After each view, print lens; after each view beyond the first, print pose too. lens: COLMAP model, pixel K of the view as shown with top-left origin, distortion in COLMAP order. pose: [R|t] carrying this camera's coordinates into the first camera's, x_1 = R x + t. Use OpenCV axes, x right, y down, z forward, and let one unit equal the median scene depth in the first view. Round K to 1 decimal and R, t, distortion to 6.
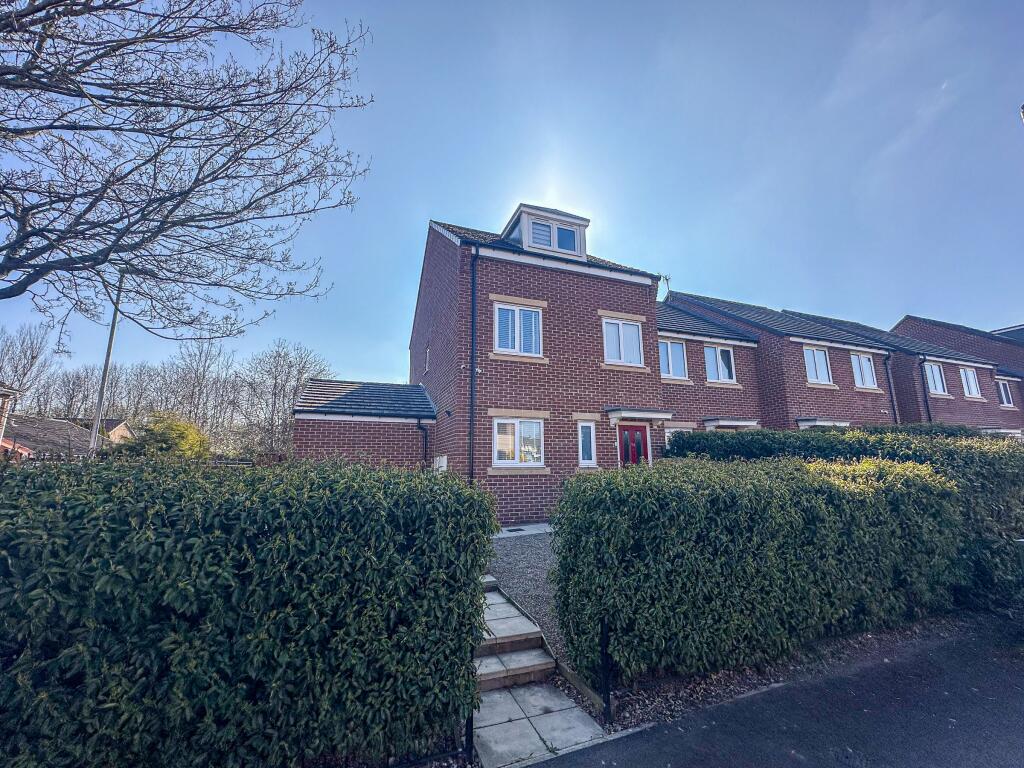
lens RADIAL K [[415.3, 0, 512.0], [0, 415.3, 384.0], [0, 0, 1]] dist [-0.004067, 0.000168]
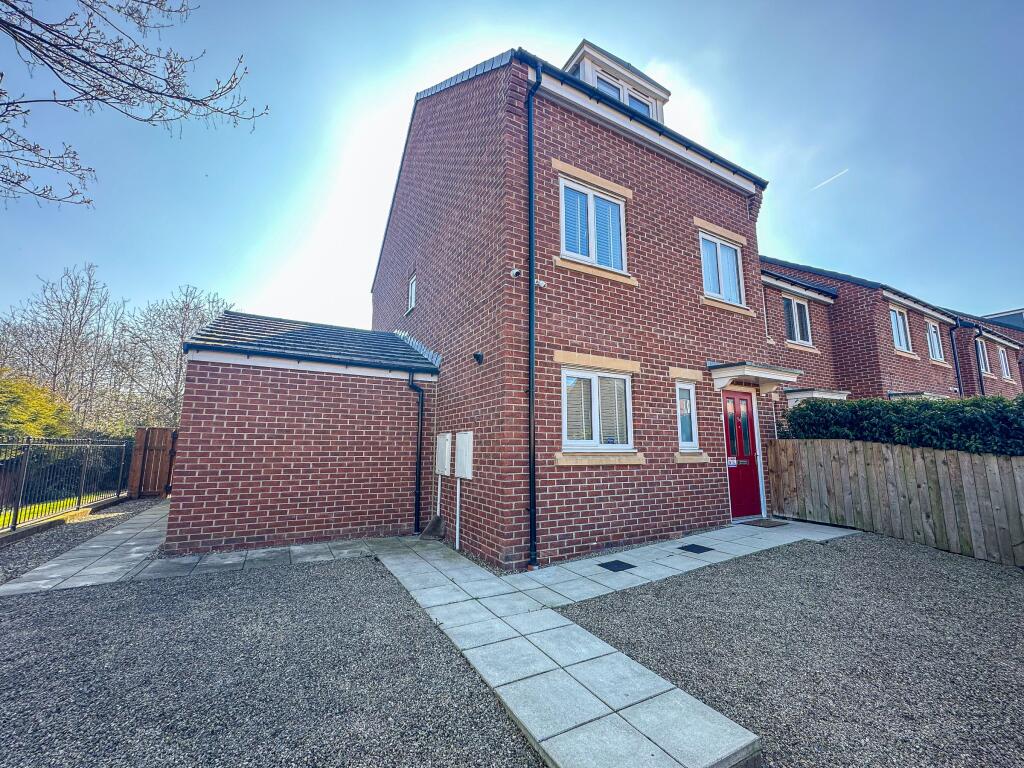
lens RADIAL K [[415.3, 0, 512.0], [0, 415.3, 384.0], [0, 0, 1]] dist [-0.004067, 0.000168]
pose [[0.989422, 0.029685, 0.141999, -0.176926], [-0.035511, 0.998621, 0.038669, 0.077556], [-0.140655, -0.043302, 0.989111, 0.397066]]
